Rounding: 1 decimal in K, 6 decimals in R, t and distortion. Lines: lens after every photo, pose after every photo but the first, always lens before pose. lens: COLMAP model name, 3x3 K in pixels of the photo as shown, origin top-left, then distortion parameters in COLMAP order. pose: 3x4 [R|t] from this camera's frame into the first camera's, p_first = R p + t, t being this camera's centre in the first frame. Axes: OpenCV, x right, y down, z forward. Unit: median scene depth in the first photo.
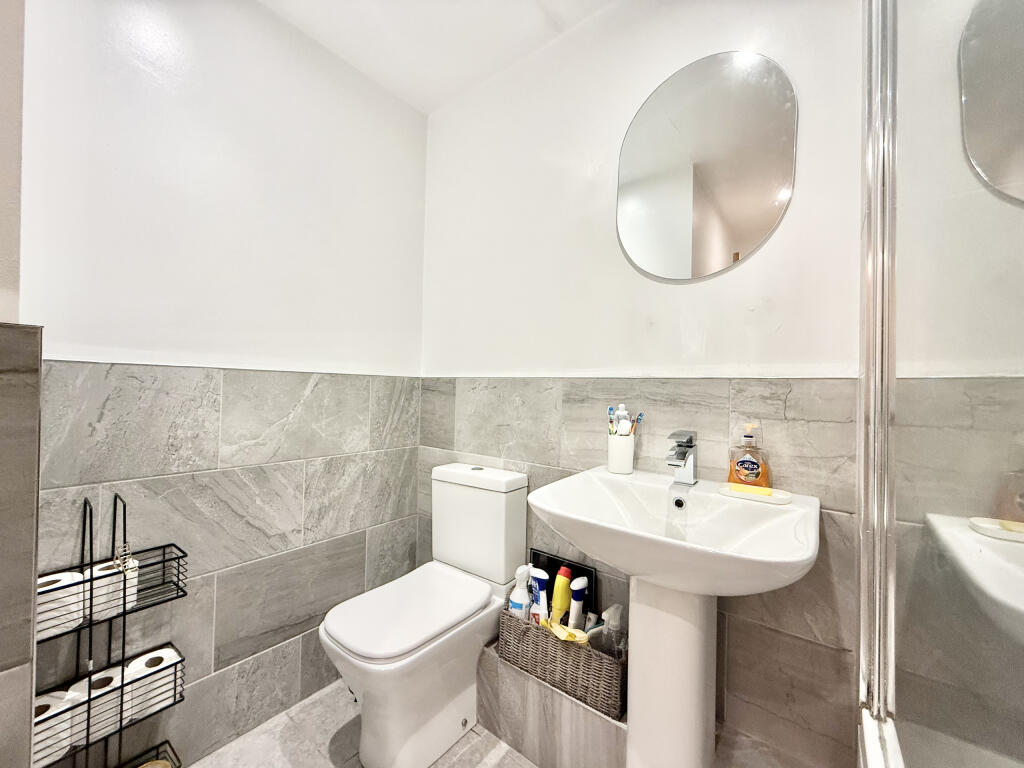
lens RADIAL K [[407.4, 0, 512.2], [0, 407.4, 385.0], [0, 0, 1]] dist [0.001392, -0.000111]
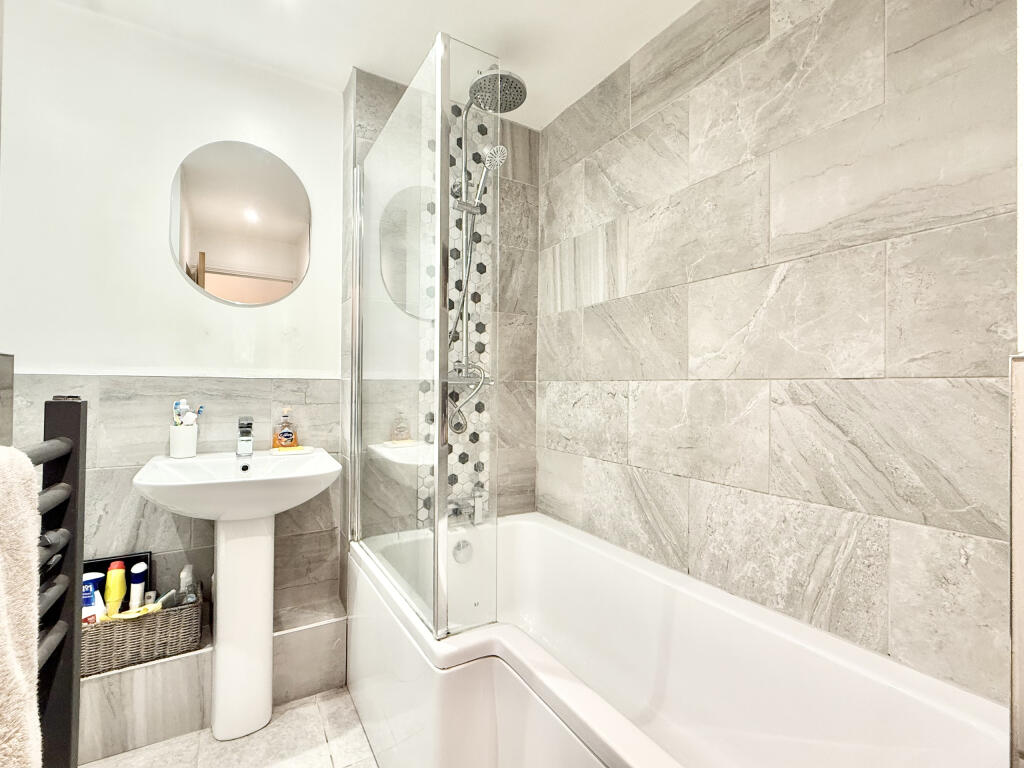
lens RADIAL K [[449.1, 0, 511.5], [0, 449.1, 383.2], [0, 0, 1]] dist [-0.000938, -0.000032]
pose [[0.345798, -0.007591, 0.938278, -0.652621], [-0.007410, 0.999914, 0.010821, -0.022024], [-0.938280, -0.010695, 0.345712, -0.353838]]
